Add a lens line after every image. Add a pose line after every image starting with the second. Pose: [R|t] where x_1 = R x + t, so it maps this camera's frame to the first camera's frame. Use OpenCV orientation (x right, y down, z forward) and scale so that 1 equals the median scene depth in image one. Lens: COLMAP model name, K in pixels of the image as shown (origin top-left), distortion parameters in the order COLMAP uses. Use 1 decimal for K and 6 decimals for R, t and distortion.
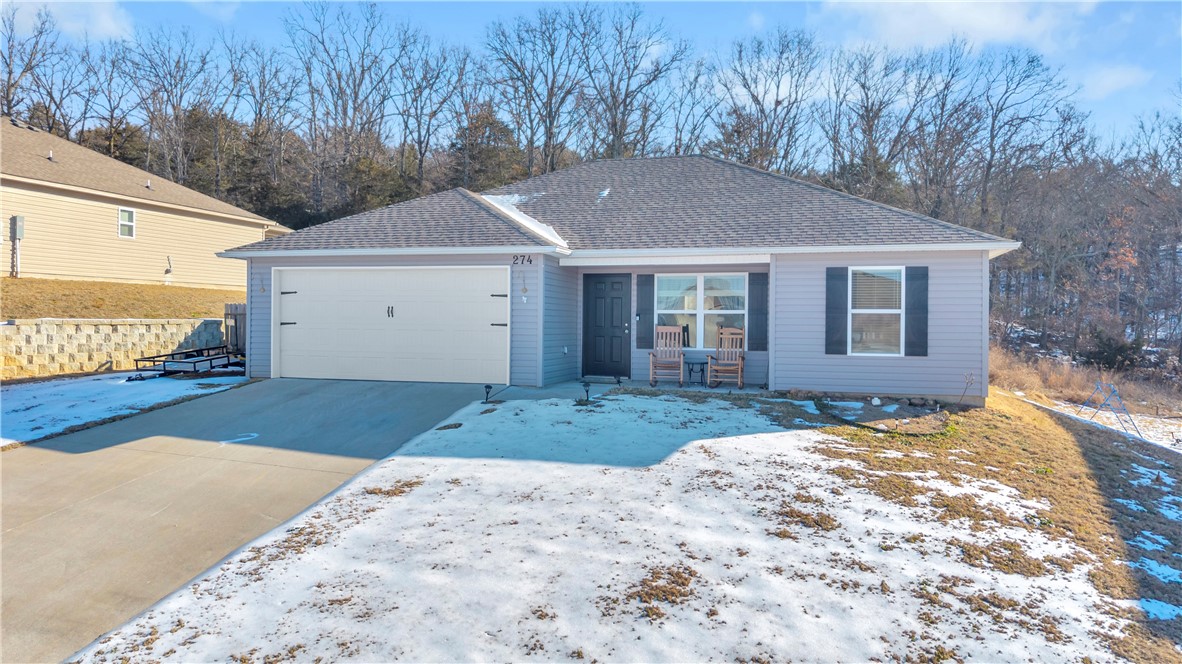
lens RADIAL K [[791.6, 0, 591.0], [0, 791.6, 332.0], [0, 0, 1]] dist [0.007334, -0.004730]
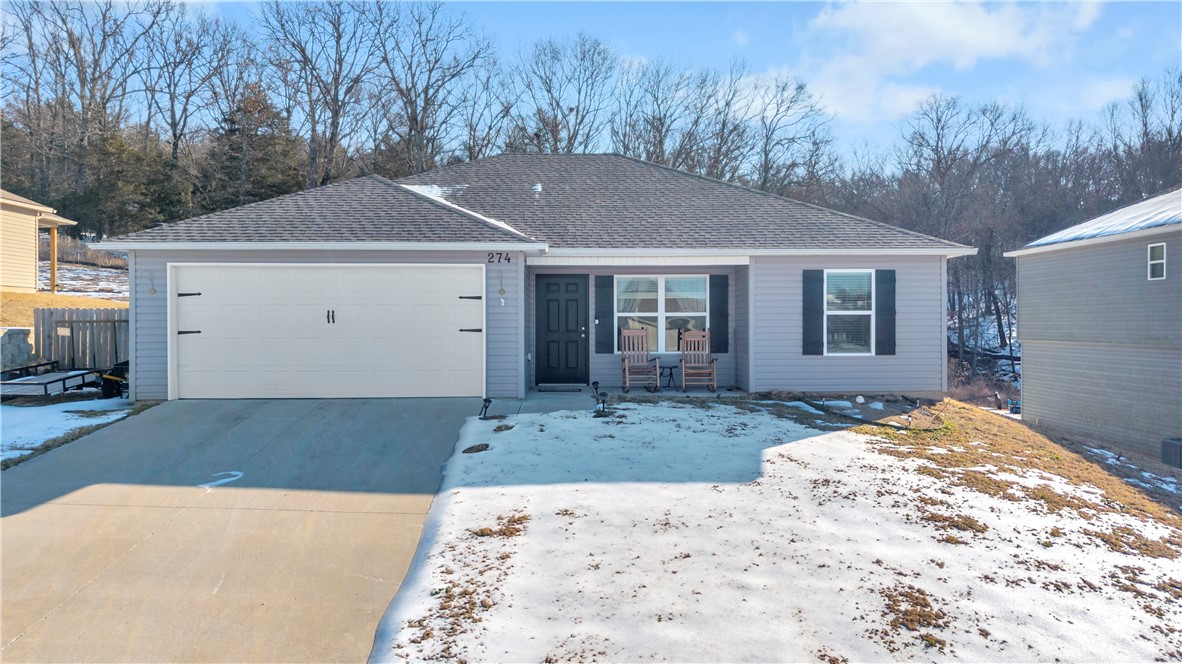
lens RADIAL K [[791.6, 0, 591.0], [0, 791.6, 332.0], [0, 0, 1]] dist [0.007334, -0.004730]
pose [[0.952070, -0.013785, 0.305570, -0.281488], [0.014725, 0.999891, -0.000769, -0.005024], [-0.305526, 0.005232, 0.952169, 0.117310]]
